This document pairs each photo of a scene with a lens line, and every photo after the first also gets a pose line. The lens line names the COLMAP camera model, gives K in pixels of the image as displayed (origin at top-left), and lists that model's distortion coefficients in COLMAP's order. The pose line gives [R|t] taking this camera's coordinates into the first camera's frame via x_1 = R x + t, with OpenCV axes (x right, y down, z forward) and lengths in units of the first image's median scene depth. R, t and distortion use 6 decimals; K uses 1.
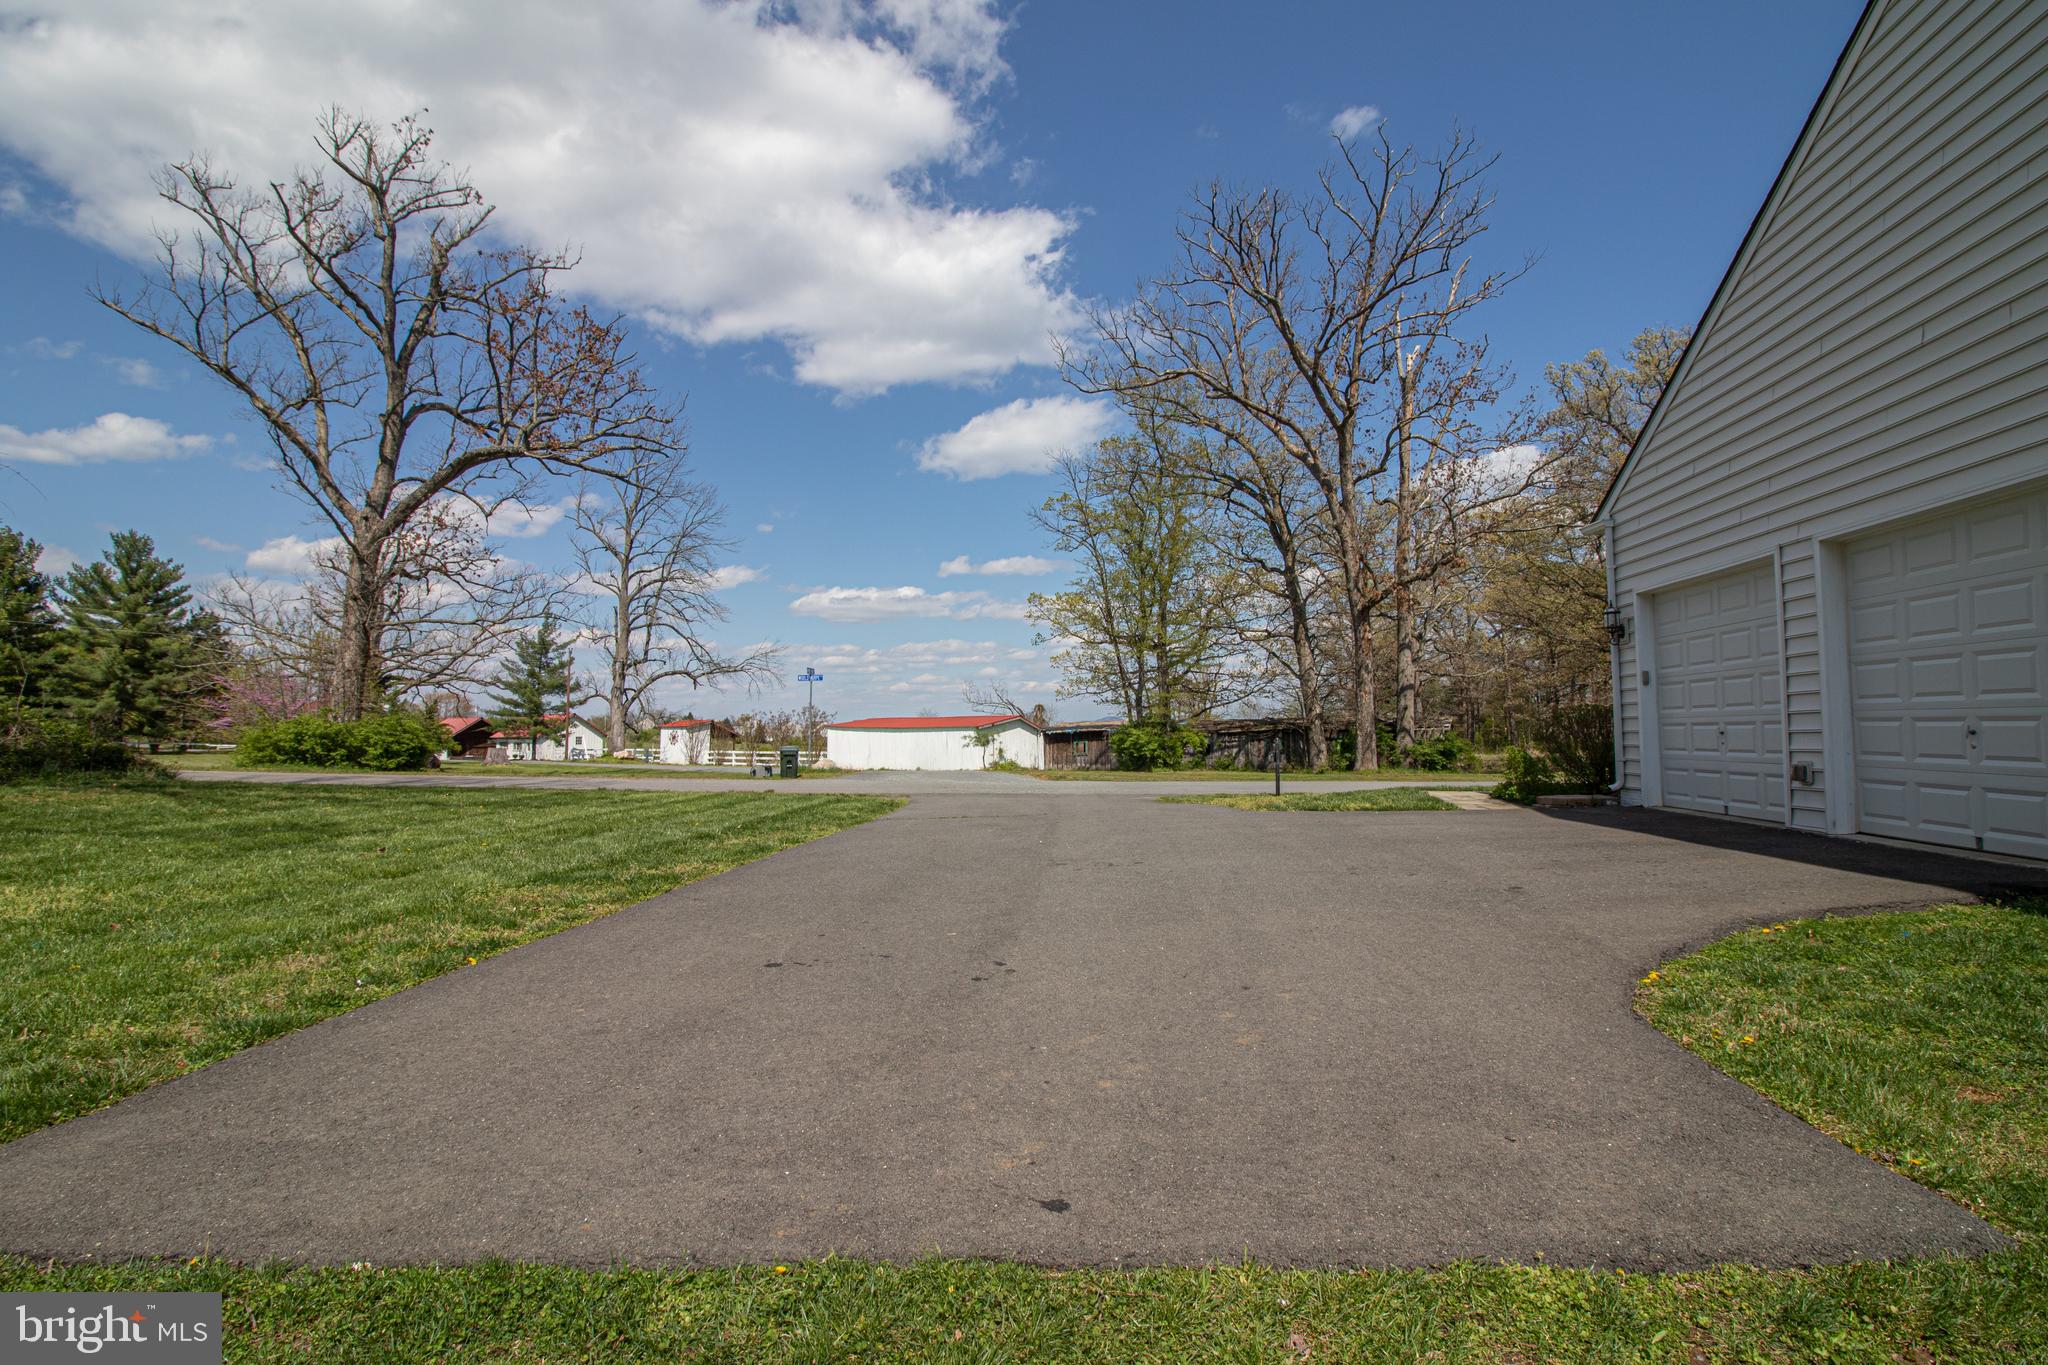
lens RADIAL K [[954.8, 0, 1027.4], [0, 954.8, 674.1], [0, 0, 1]] dist [-0.015929, -0.003606]
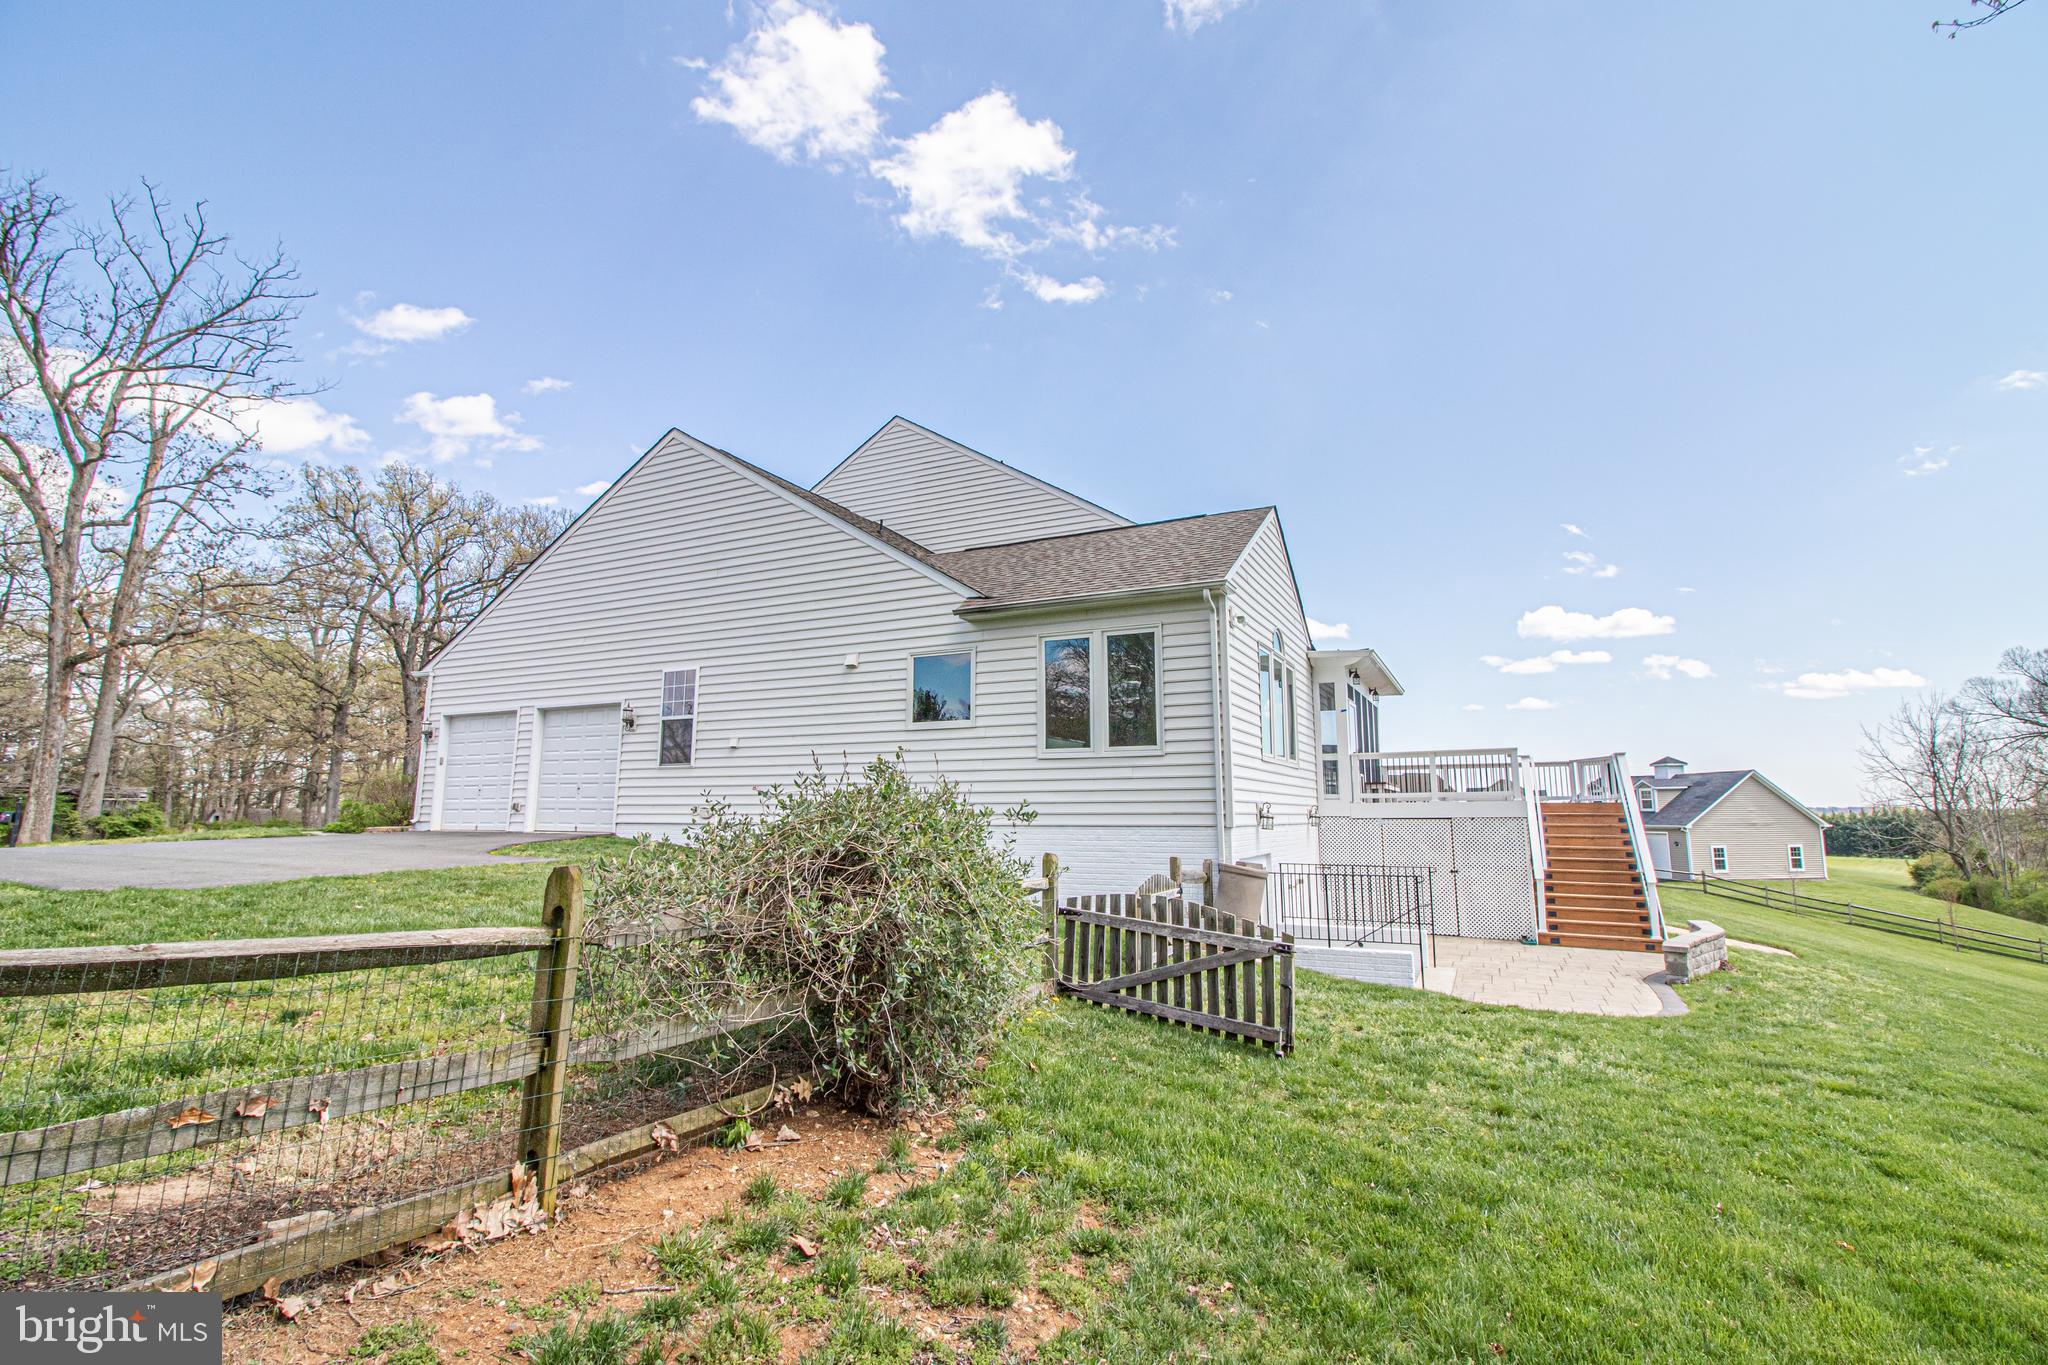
lens RADIAL K [[954.8, 0, 1037.0], [0, 954.8, 666.3], [0, 0, 1]] dist [-0.015929, -0.003606]
pose [[0.329449, 0.150744, 0.932062, -0.765789], [-0.060591, 0.988513, -0.138457, 0.008000], [-0.942227, -0.010860, 0.334799, -0.762834]]
